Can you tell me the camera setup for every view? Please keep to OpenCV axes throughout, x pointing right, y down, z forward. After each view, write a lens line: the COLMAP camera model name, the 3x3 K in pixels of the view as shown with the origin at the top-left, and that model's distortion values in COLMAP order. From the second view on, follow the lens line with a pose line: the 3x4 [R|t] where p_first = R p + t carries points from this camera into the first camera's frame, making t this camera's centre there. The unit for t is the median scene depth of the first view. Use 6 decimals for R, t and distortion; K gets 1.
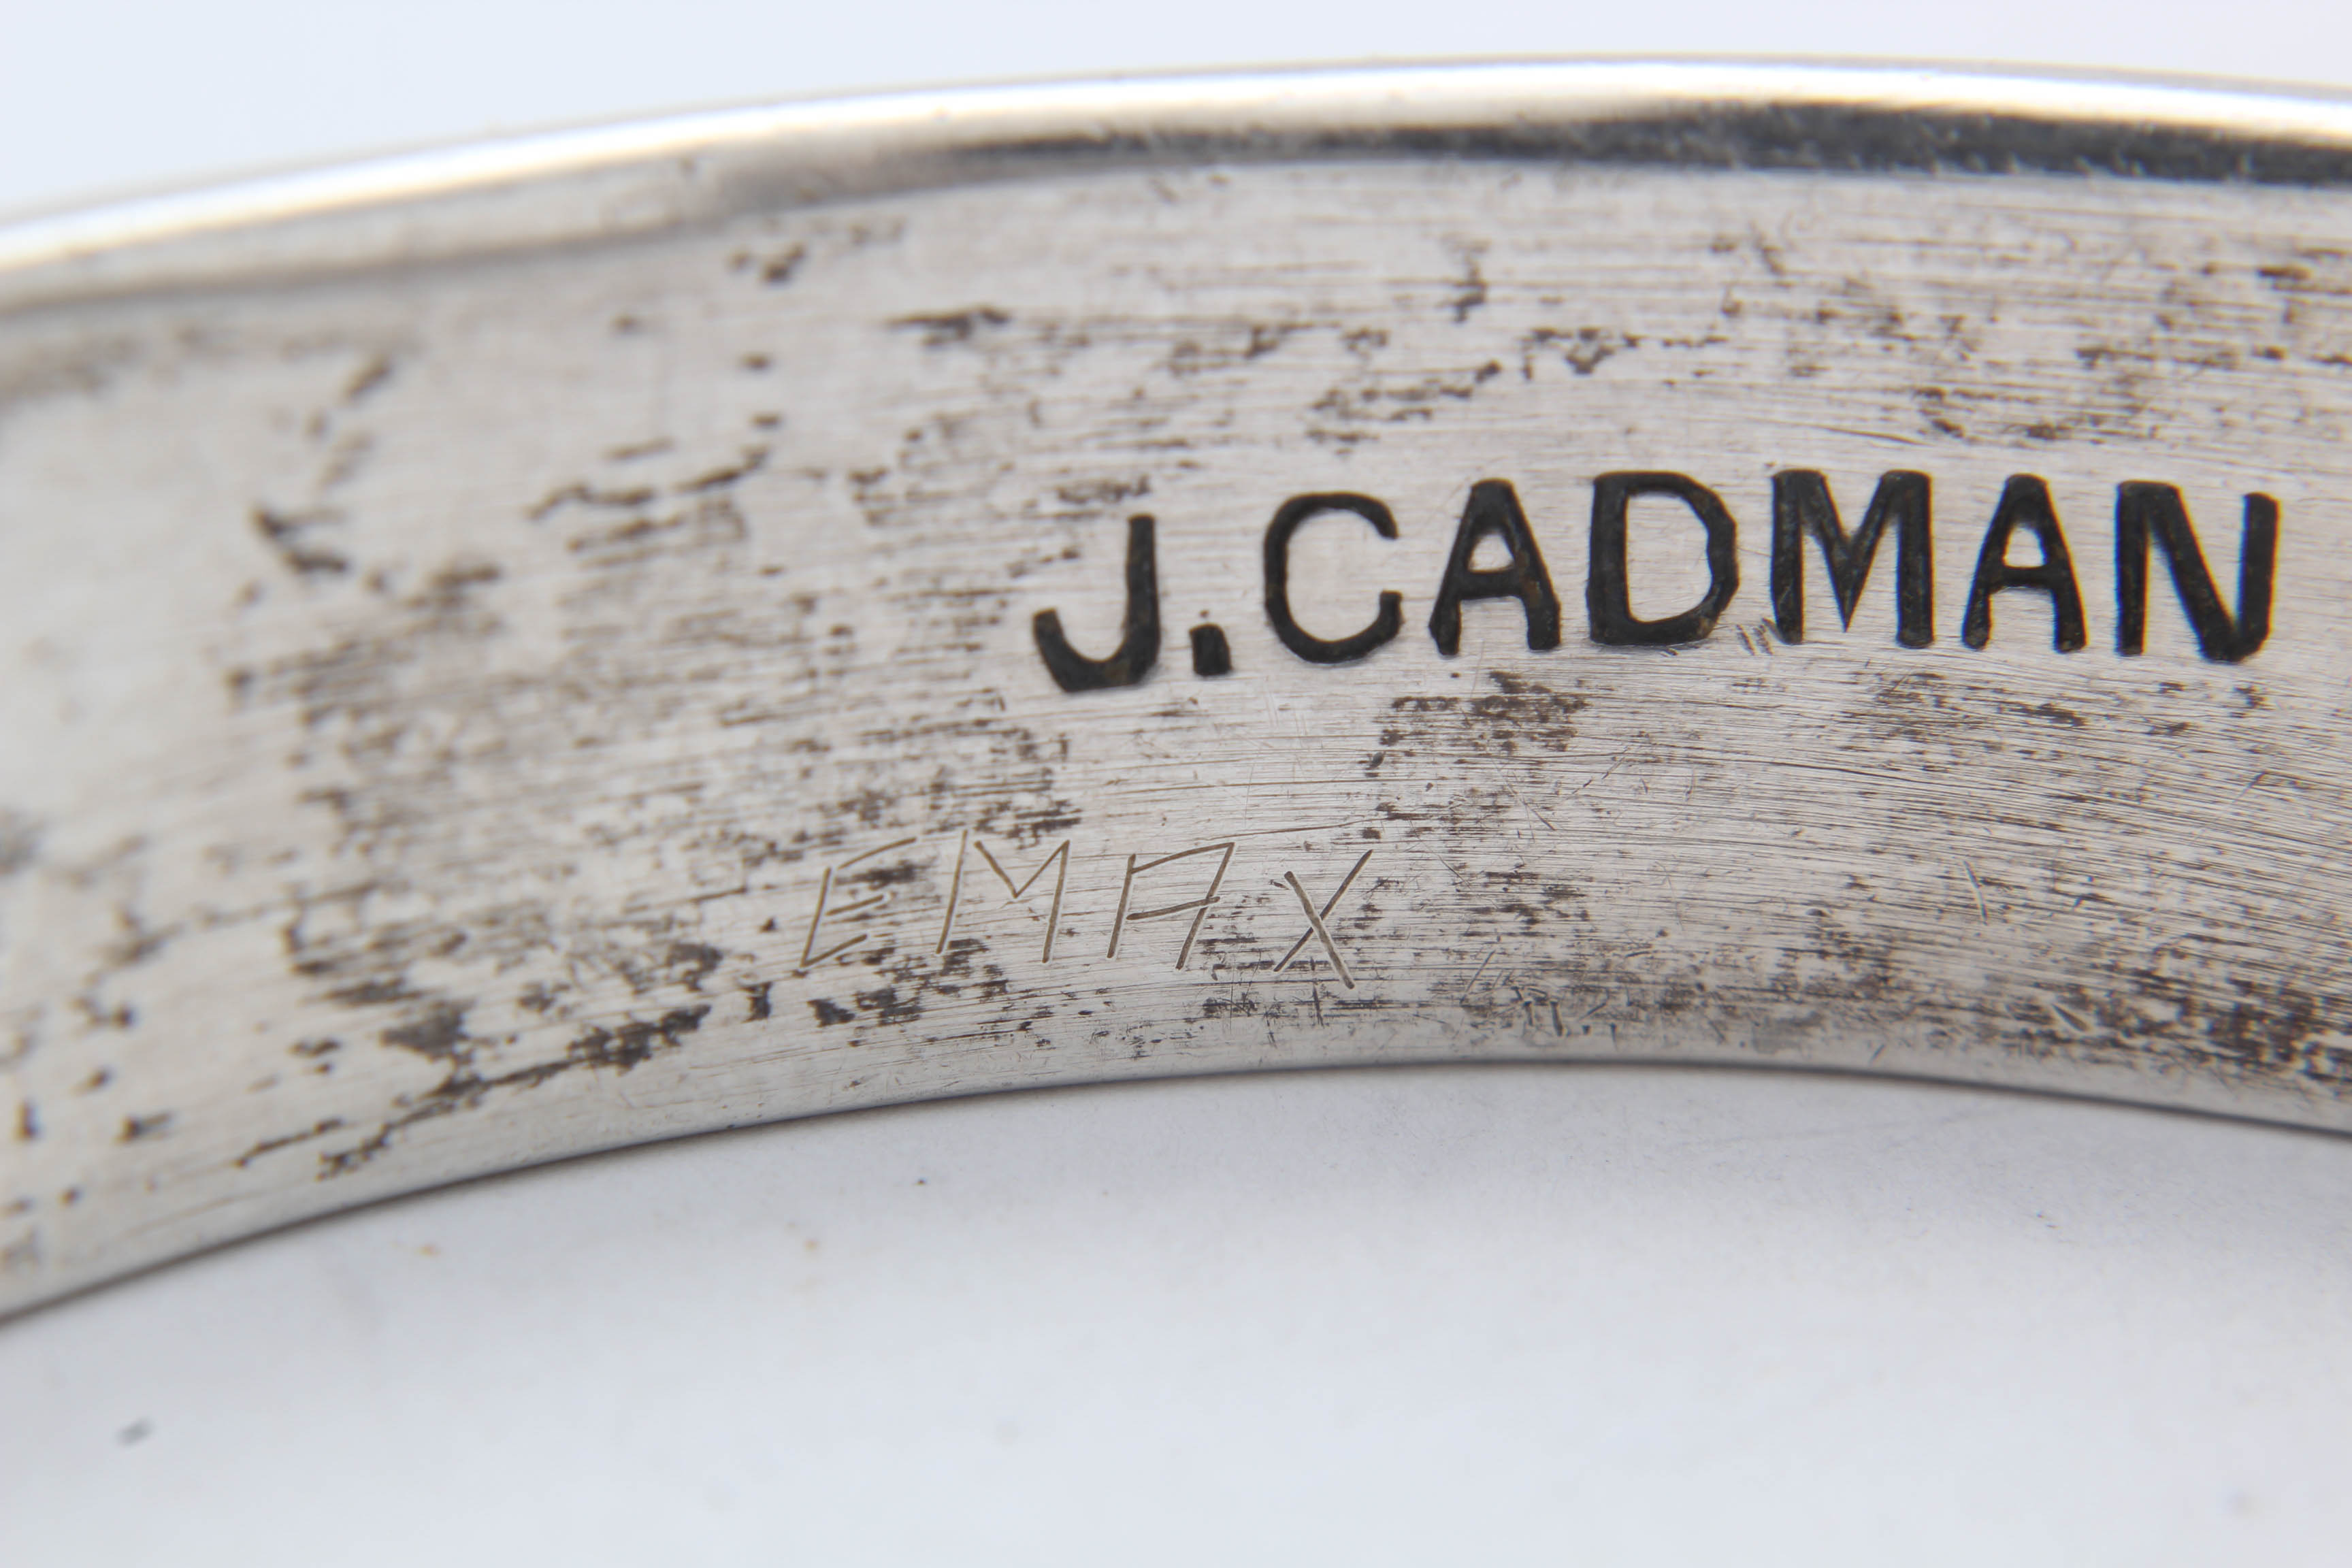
lens RADIAL K [[7333.3, 0, 1176.0], [0, 7333.3, 784.0], [0, 0, 1]] dist [0.689090, 1.291136]
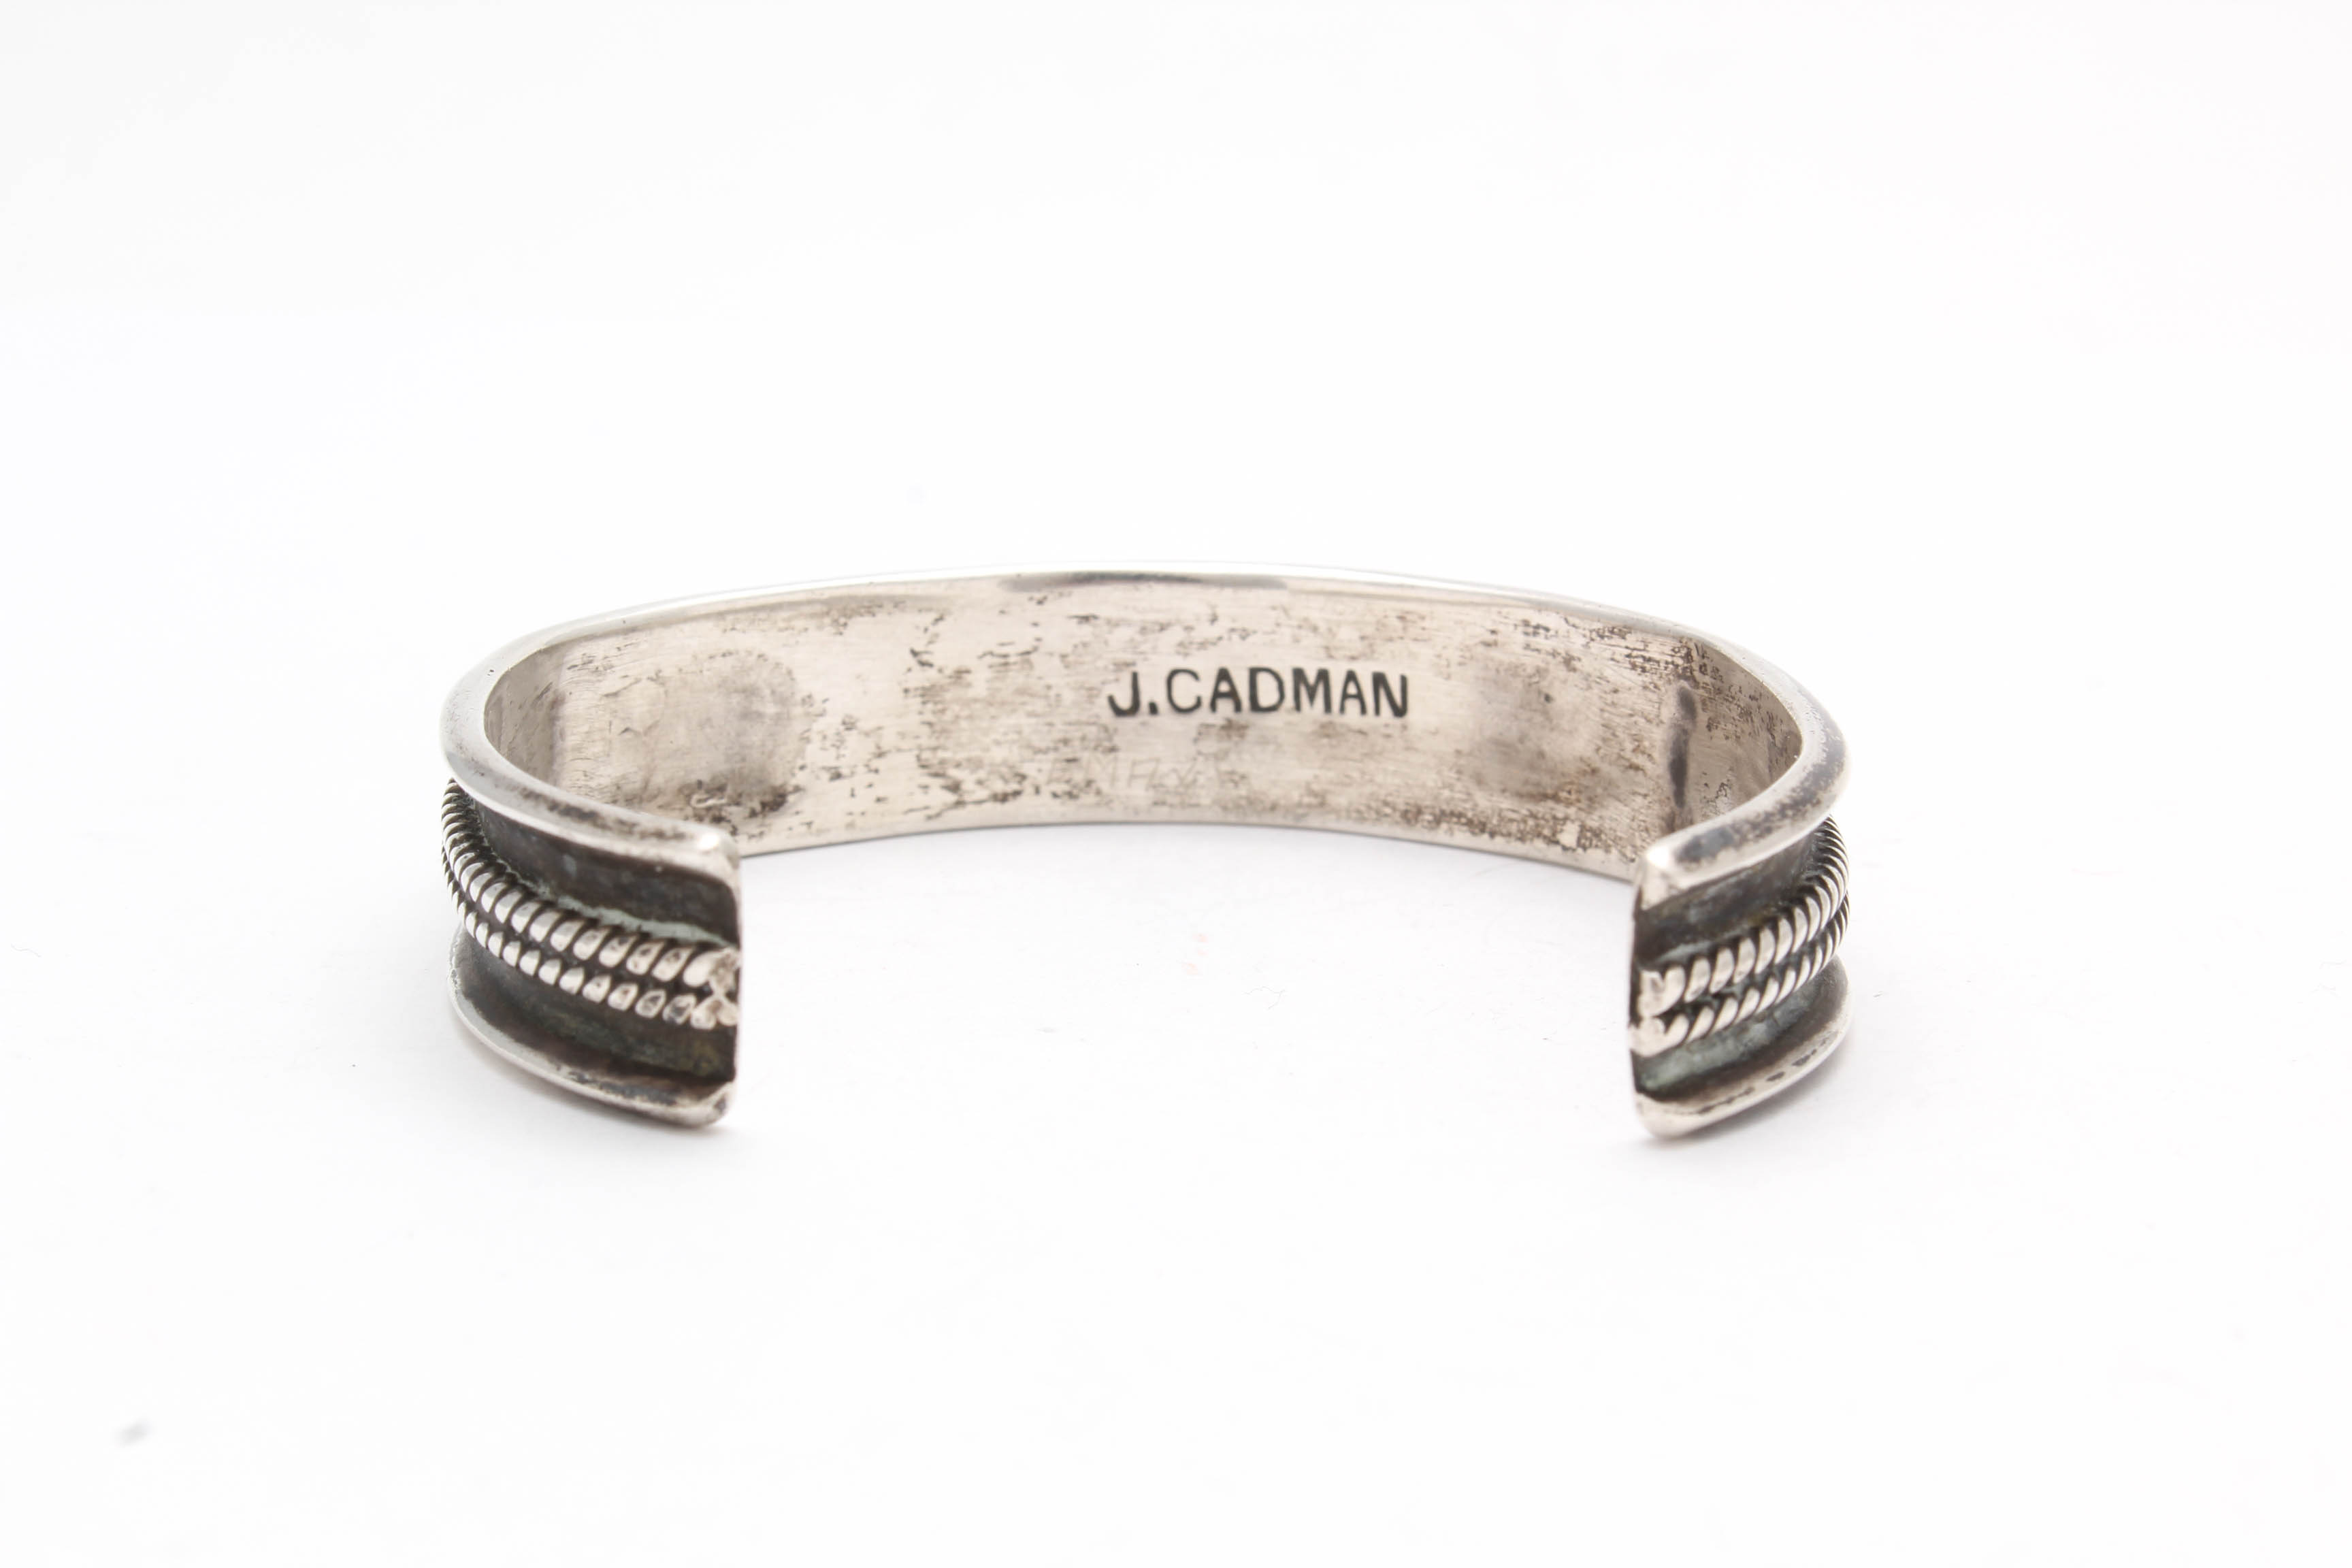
lens RADIAL K [[3388.0, 0, 1176.0], [0, 3388.0, 784.0], [0, 0, 1]] dist [-0.000415, -0.000677]
pose [[0.988234, 0.039281, -0.147819, 0.296288], [-0.056625, 0.991748, -0.115017, 0.238345], [0.142081, 0.122034, 0.982304, -0.821702]]
